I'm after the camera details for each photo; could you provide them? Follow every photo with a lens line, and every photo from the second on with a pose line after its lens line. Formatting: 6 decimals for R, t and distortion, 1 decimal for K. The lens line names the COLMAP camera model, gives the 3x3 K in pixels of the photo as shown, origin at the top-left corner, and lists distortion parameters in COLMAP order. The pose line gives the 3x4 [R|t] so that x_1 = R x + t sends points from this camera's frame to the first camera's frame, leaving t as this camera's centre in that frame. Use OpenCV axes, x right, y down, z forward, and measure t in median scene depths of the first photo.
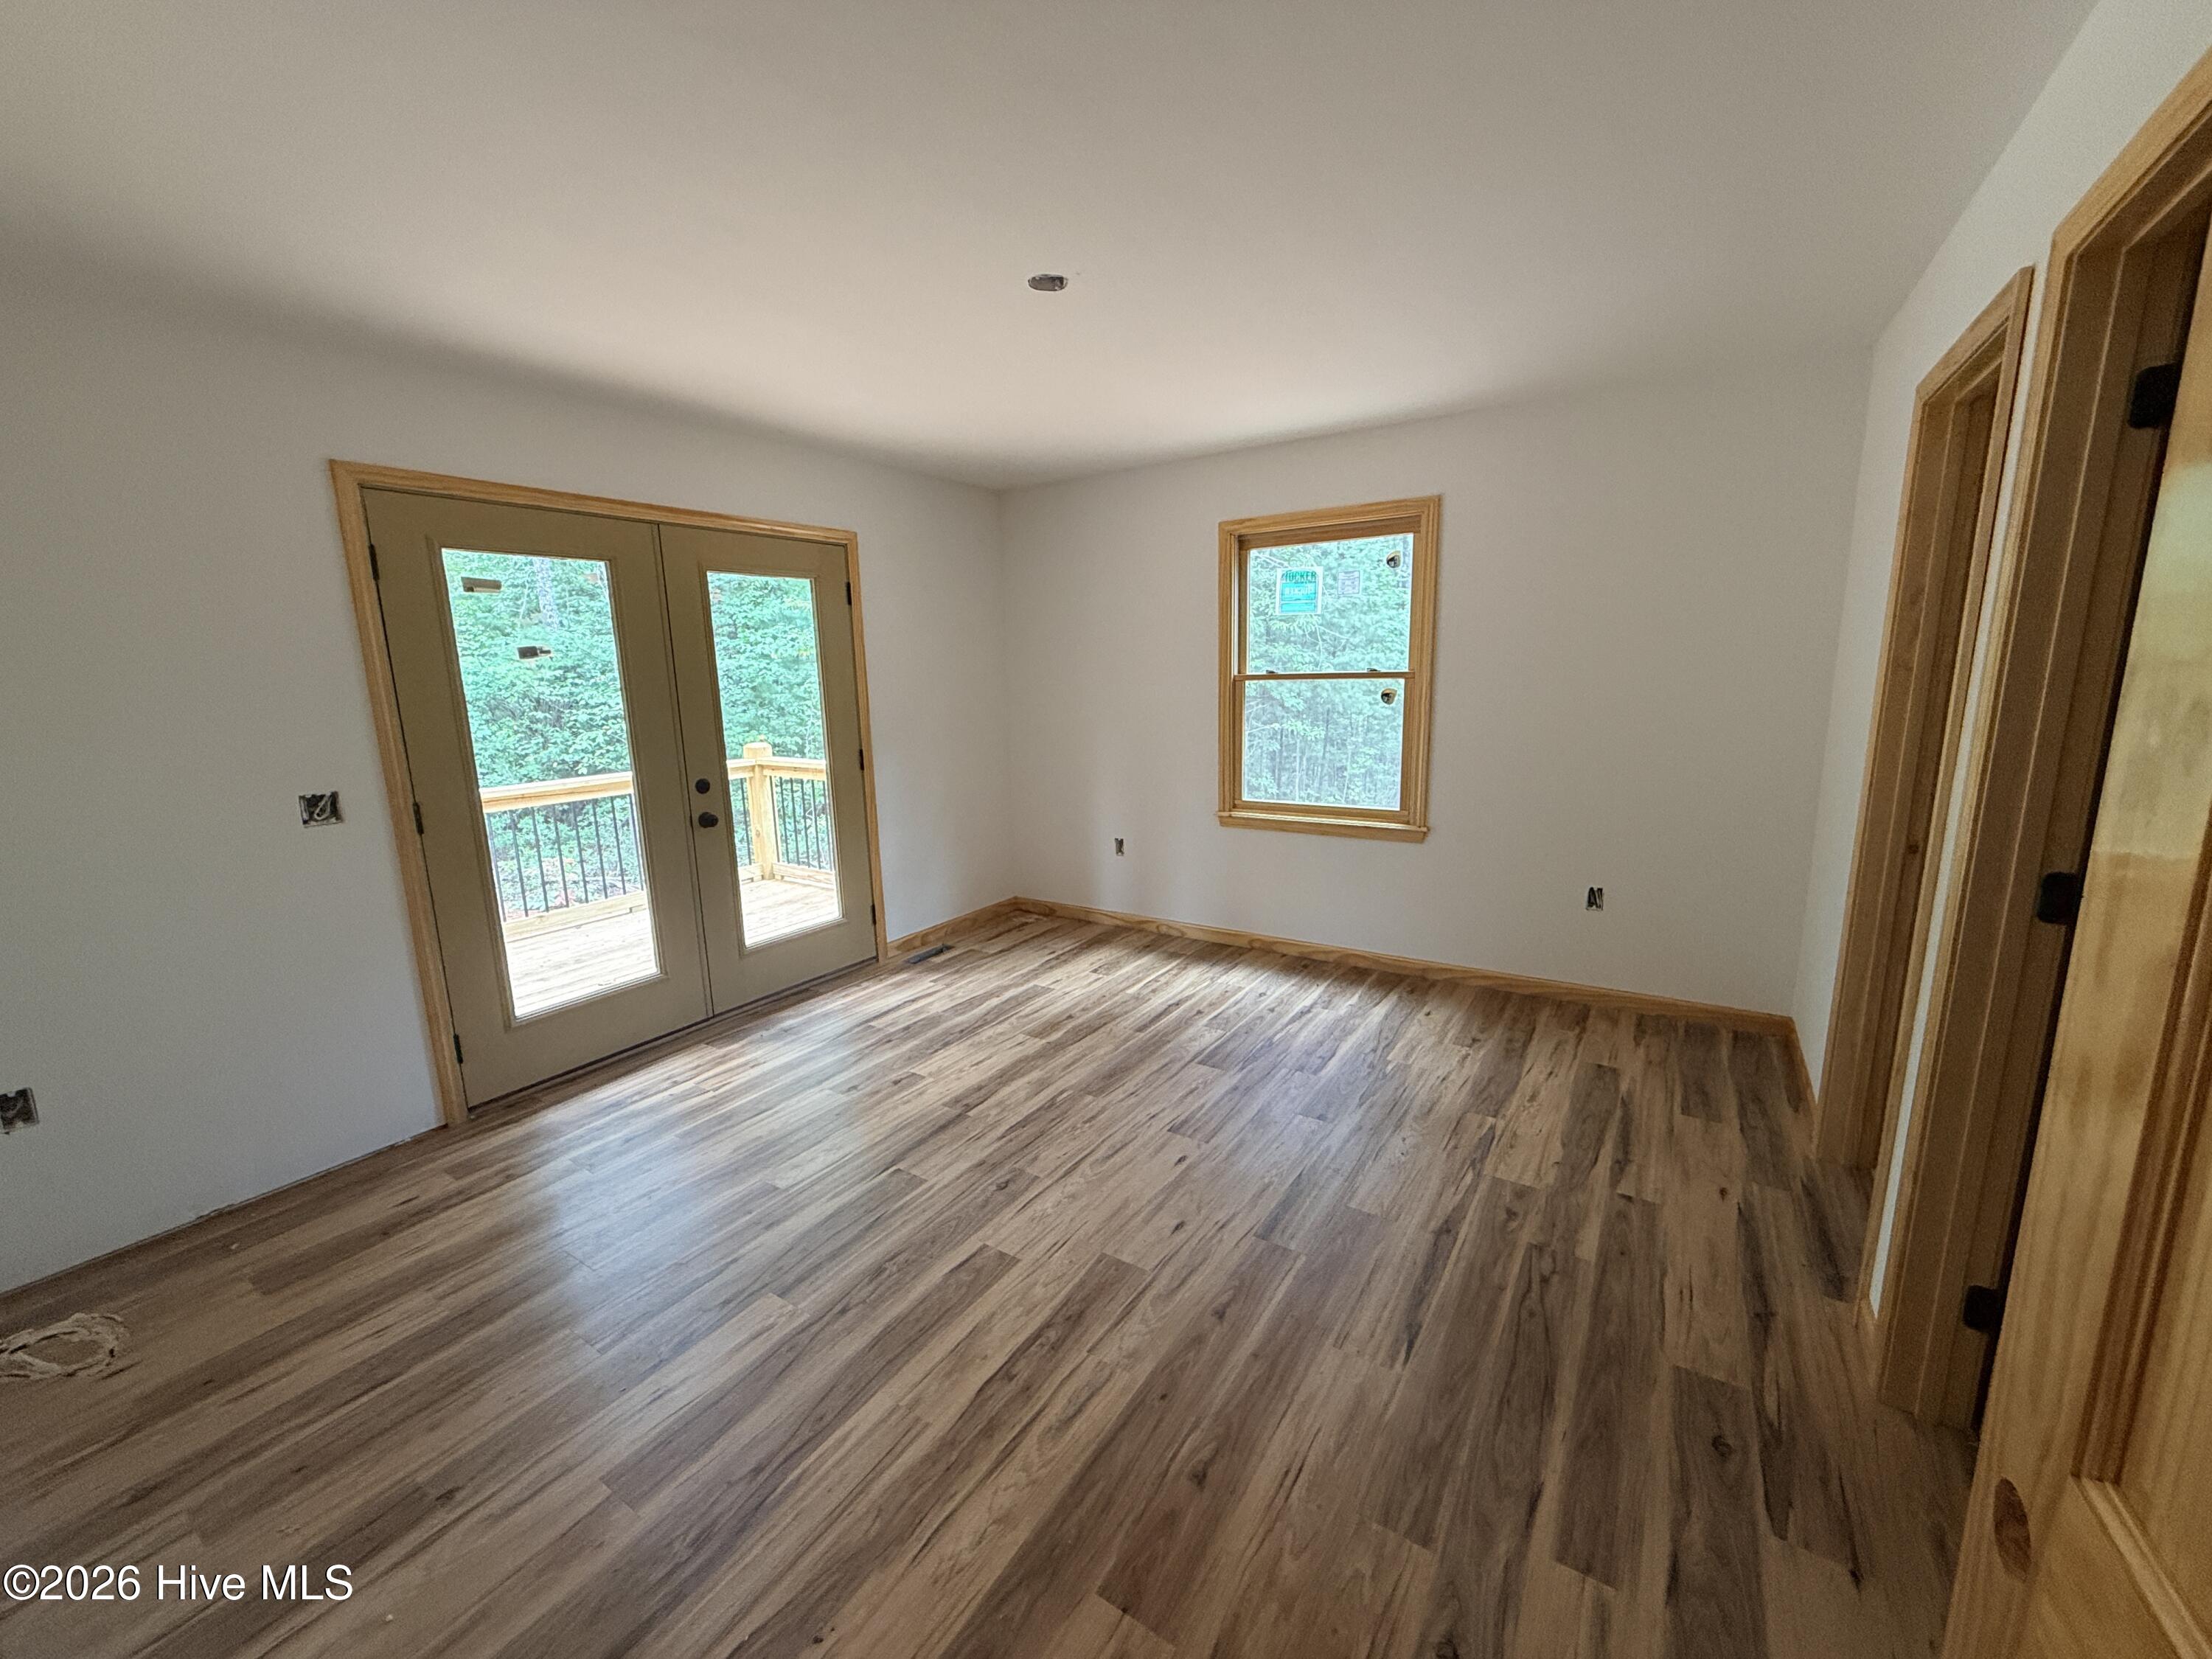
lens RADIAL K [[876.2, 0, 1106.0], [0, 876.2, 829.5], [0, 0, 1]] dist [0.000036, 0.000116]
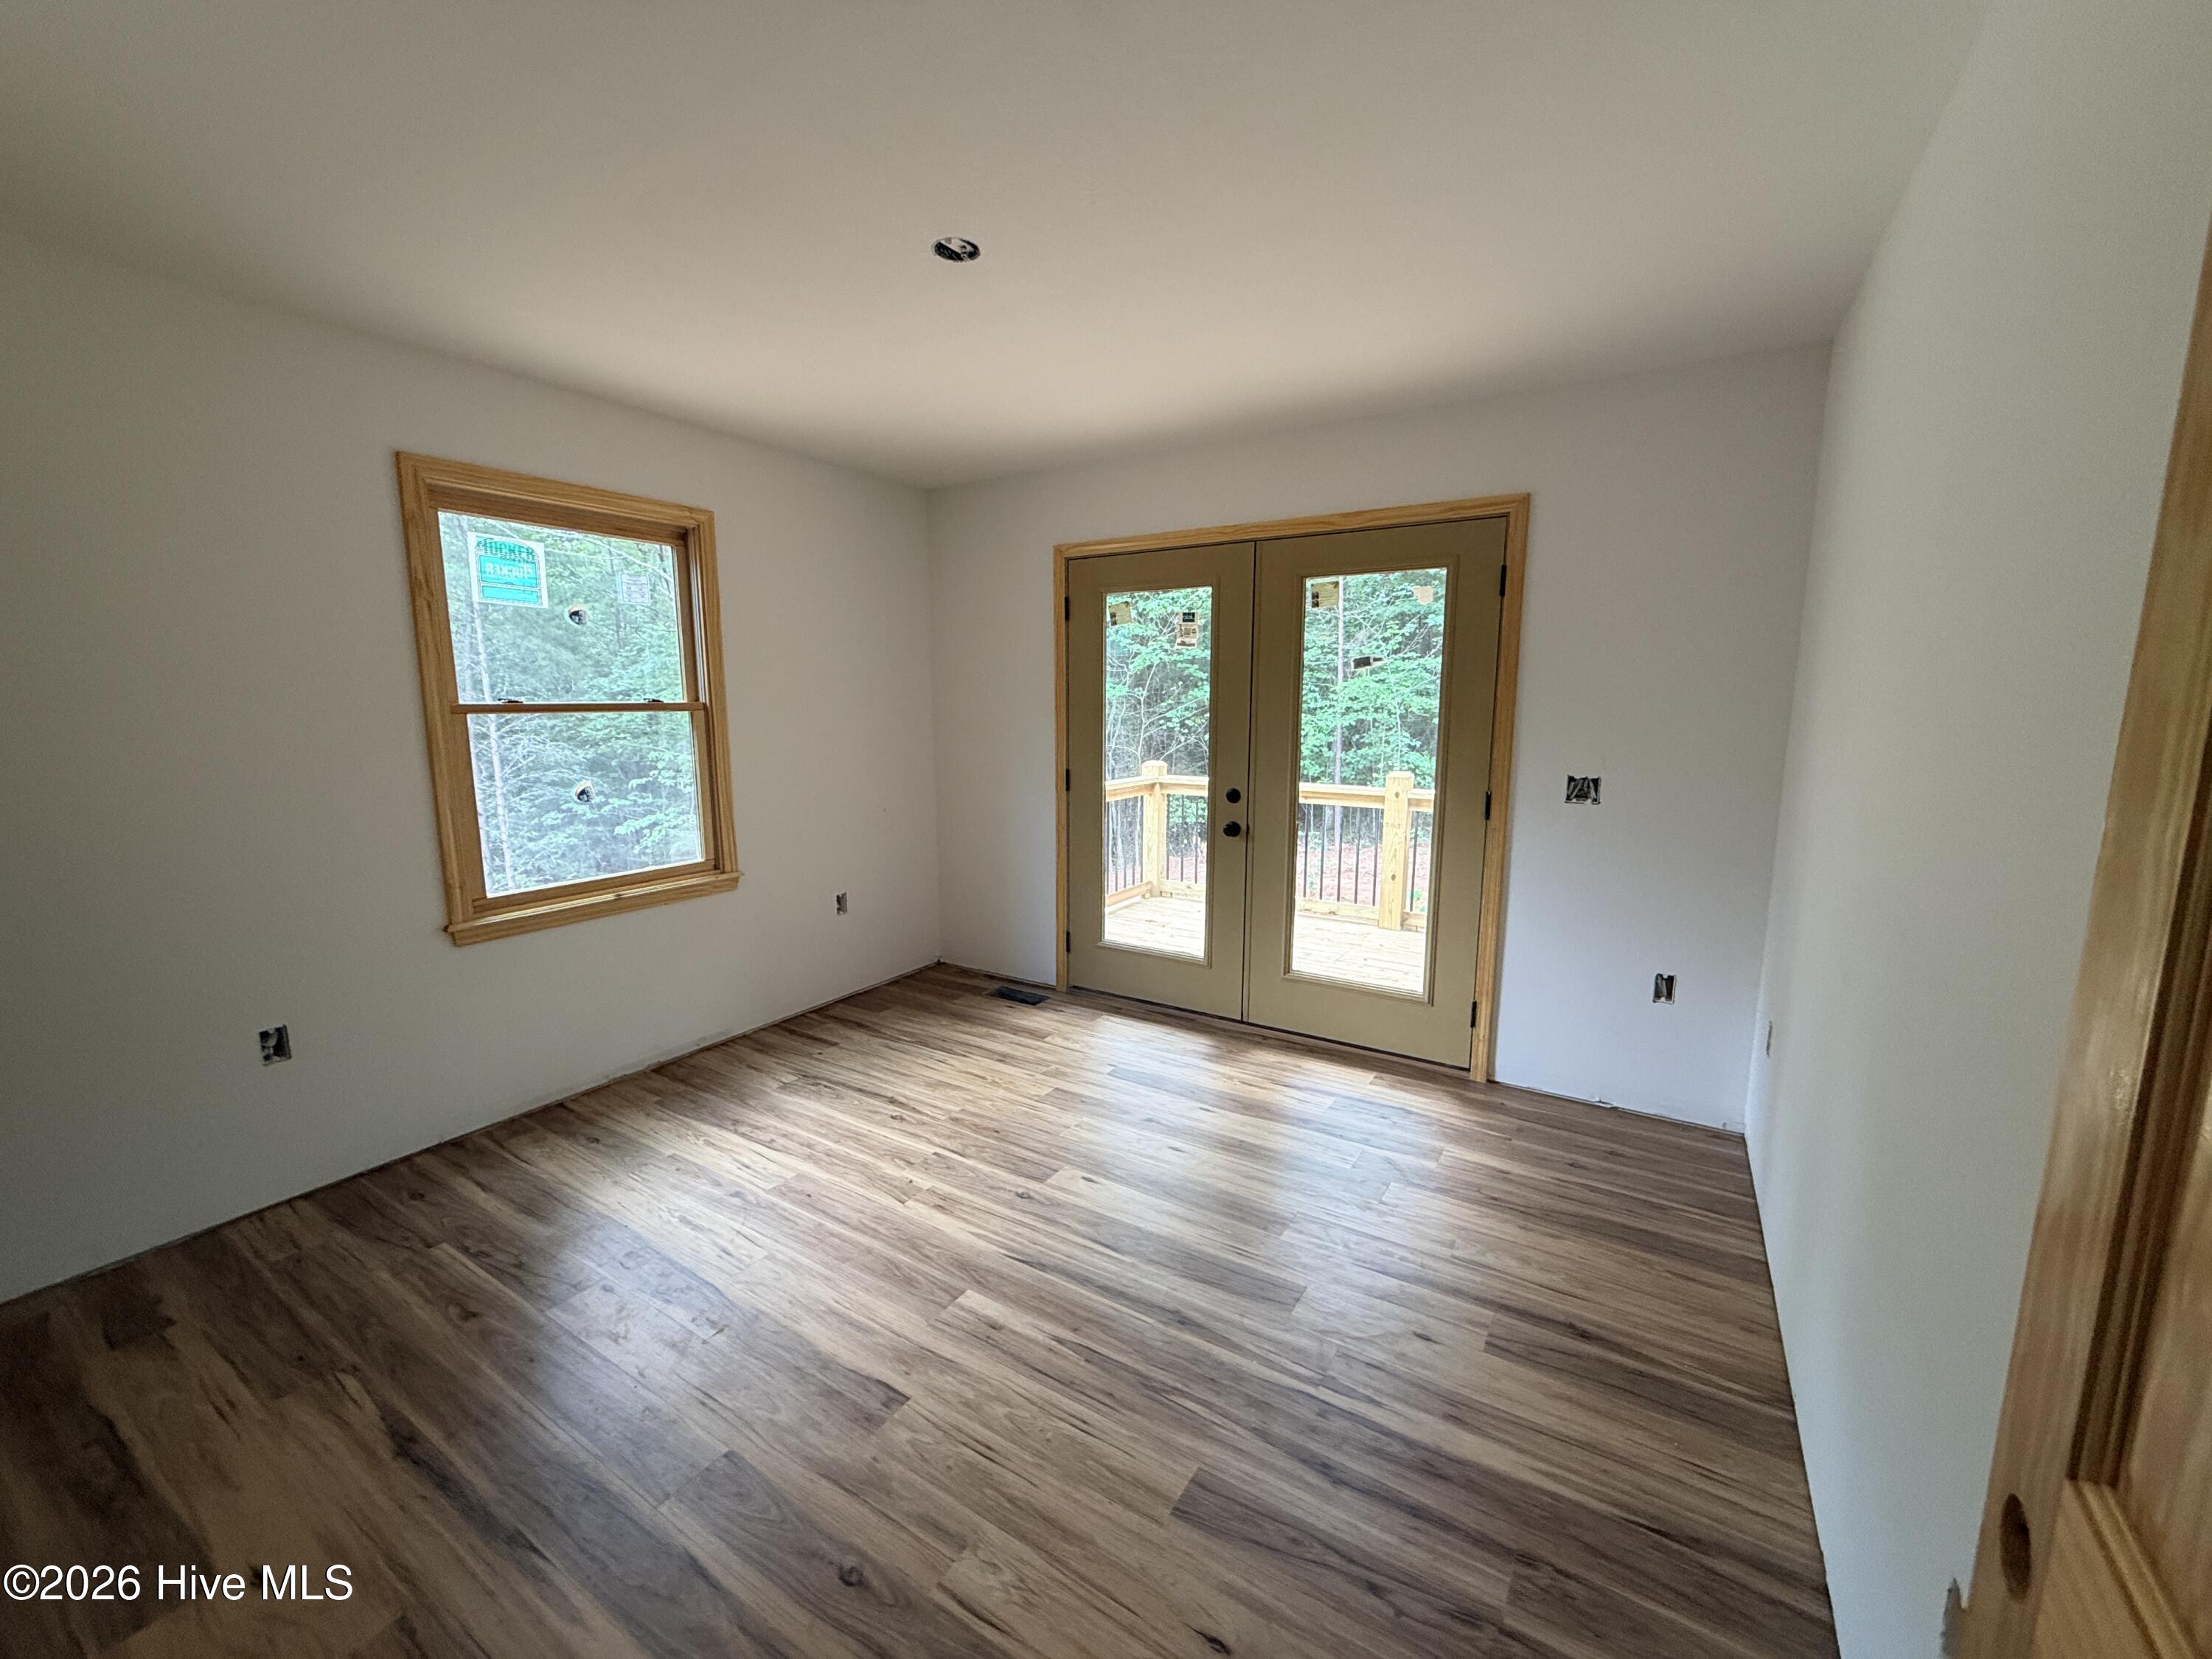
lens RADIAL K [[876.2, 0, 1106.0], [0, 876.2, 829.5], [0, 0, 1]] dist [0.000036, 0.000116]
pose [[0.001762, 0.168854, -0.985640, 0.594732], [-0.181138, 0.969390, 0.165746, -0.165023], [0.983456, 0.178245, 0.032293, 0.883352]]
